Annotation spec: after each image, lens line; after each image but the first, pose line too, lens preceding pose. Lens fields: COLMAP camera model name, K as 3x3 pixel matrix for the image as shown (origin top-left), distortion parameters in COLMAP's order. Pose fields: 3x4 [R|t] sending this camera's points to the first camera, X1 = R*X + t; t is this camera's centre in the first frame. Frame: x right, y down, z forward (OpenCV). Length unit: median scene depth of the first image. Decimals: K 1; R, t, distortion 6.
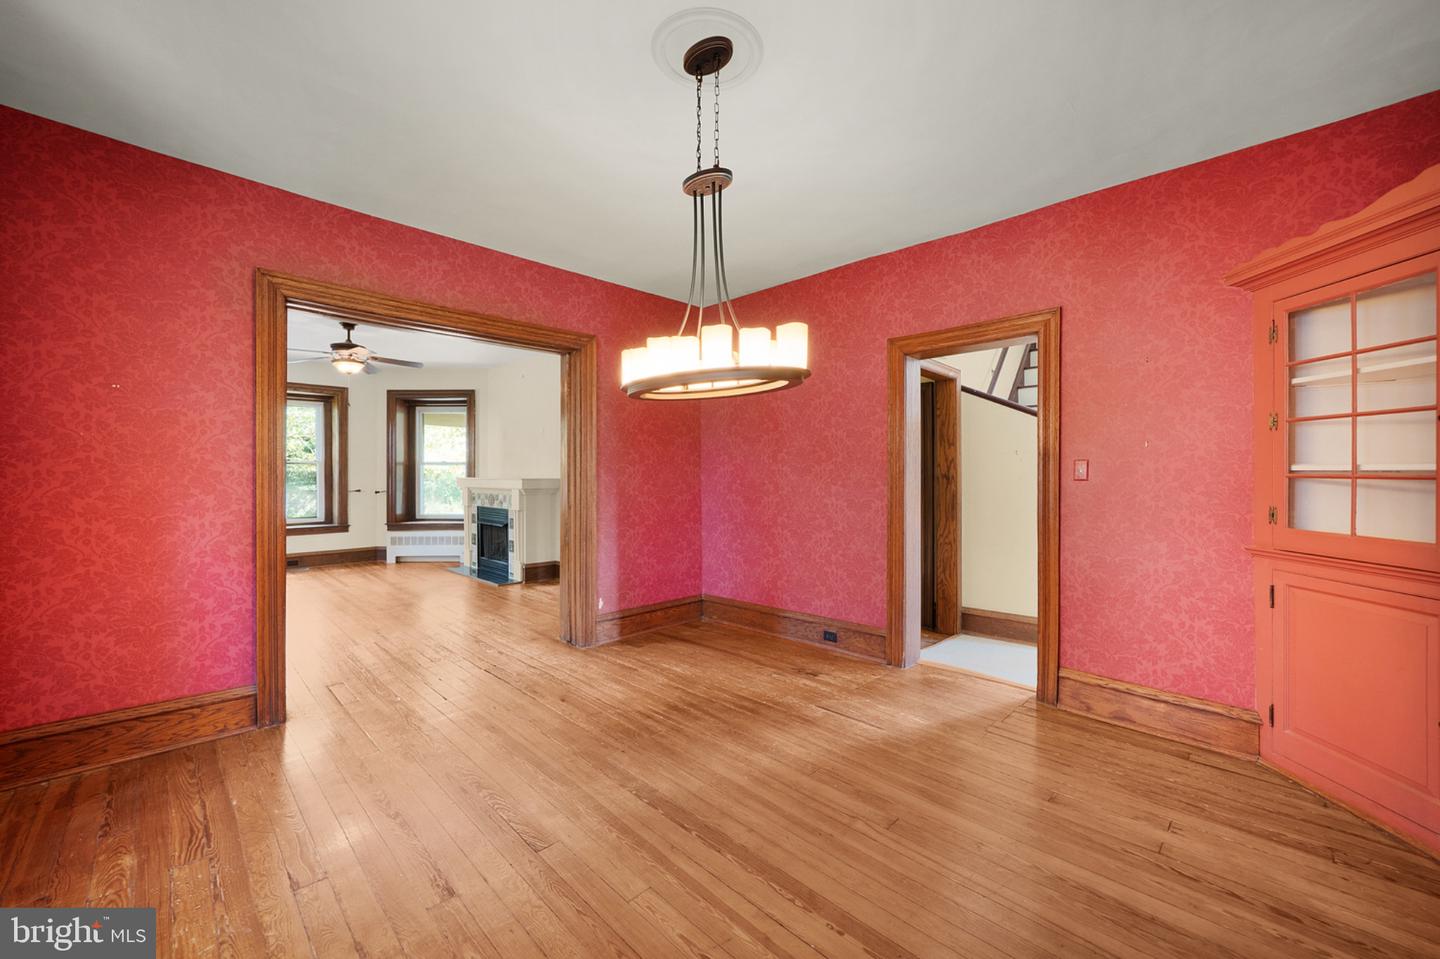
lens RADIAL K [[566.9, 0, 723.4], [0, 566.9, 477.6], [0, 0, 1]] dist [-0.008240, 0.000650]
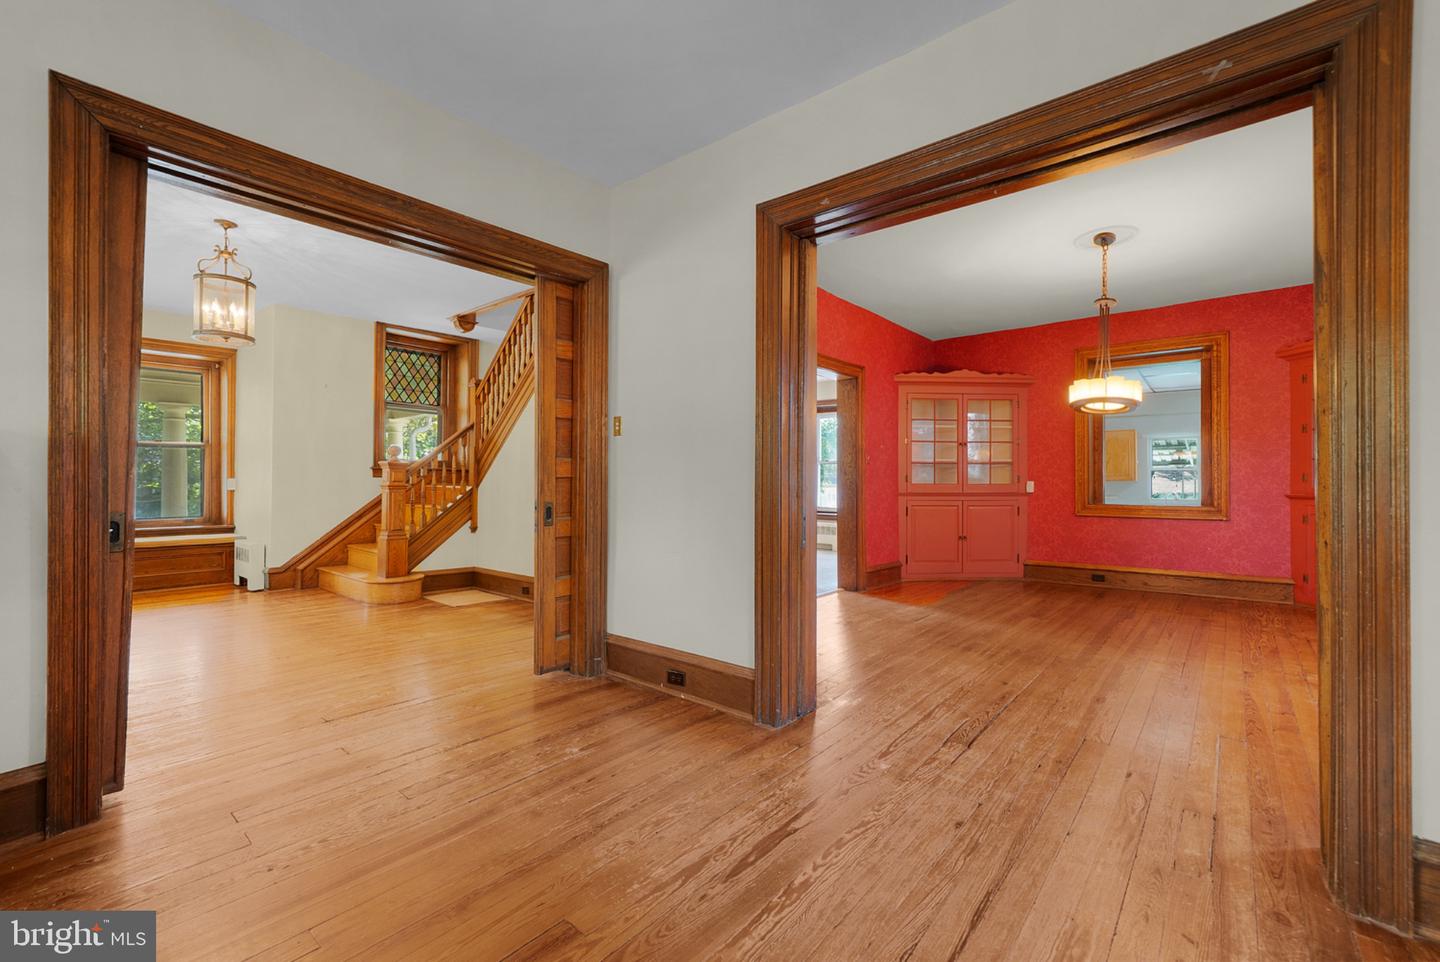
lens RADIAL K [[607.1, 0, 717.6], [0, 607.1, 474.5], [0, 0, 1]] dist [0.008428, 0.000208]
pose [[-0.078050, 0.010357, 0.996896, -1.038589], [0.008762, 0.999915, -0.009702, 0.039427], [-0.996911, 0.007977, -0.078134, 1.275428]]
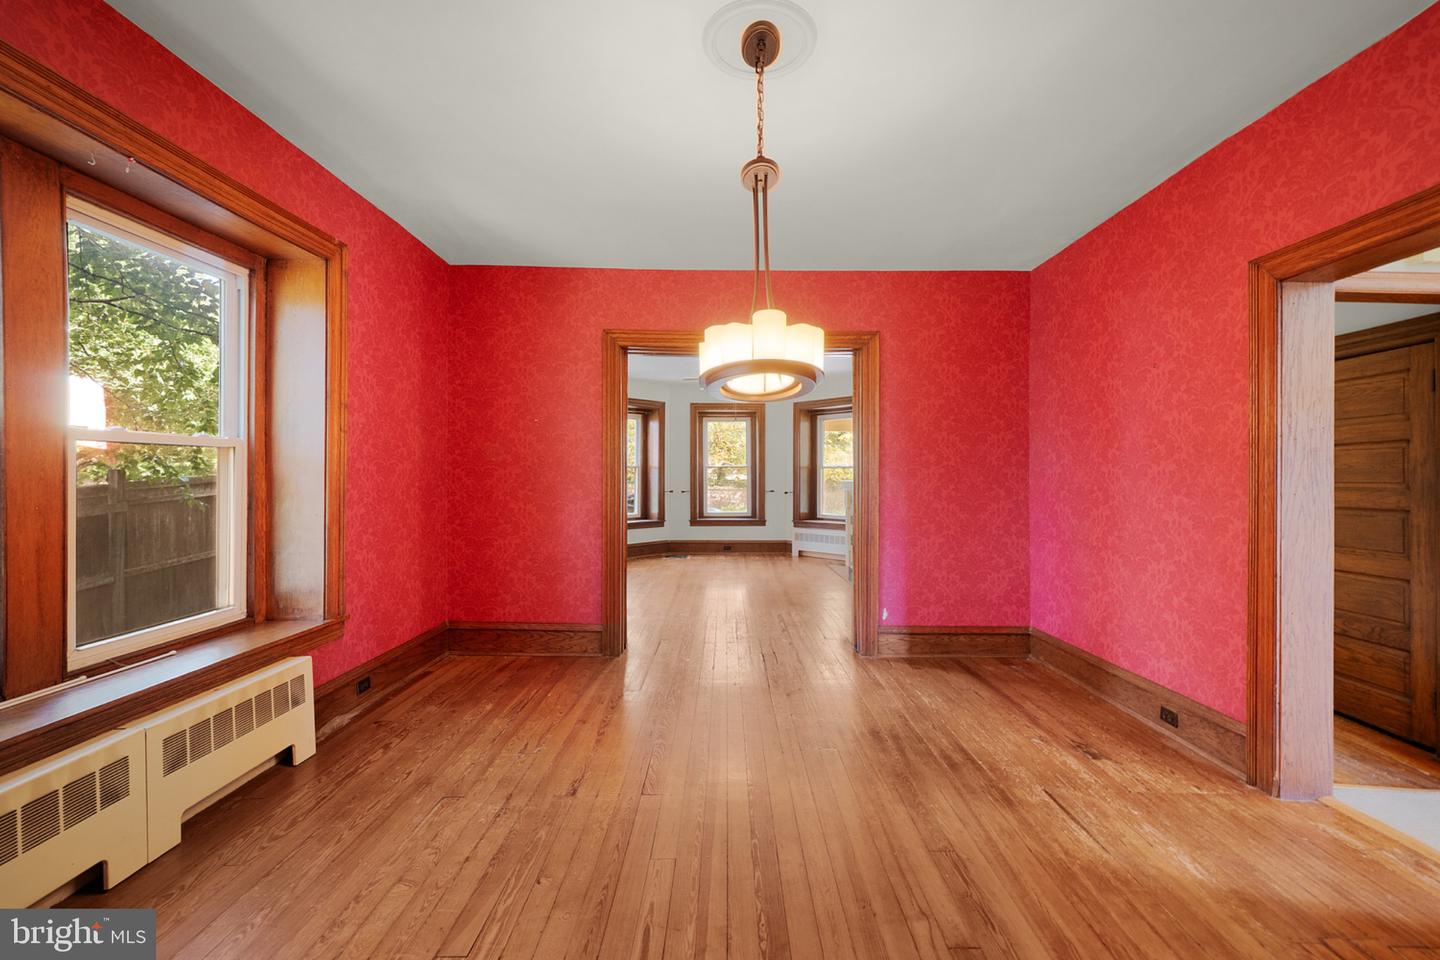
lens RADIAL K [[598.2, 0, 720.0], [0, 598.2, 480.0], [0, 0, 1]] dist [0.001166, 0.000118]
pose [[0.703249, 0.006673, -0.710912, 0.332155], [-0.009039, 0.999959, 0.000445, 0.001326], [0.710886, 0.006113, 0.703281, 0.115036]]
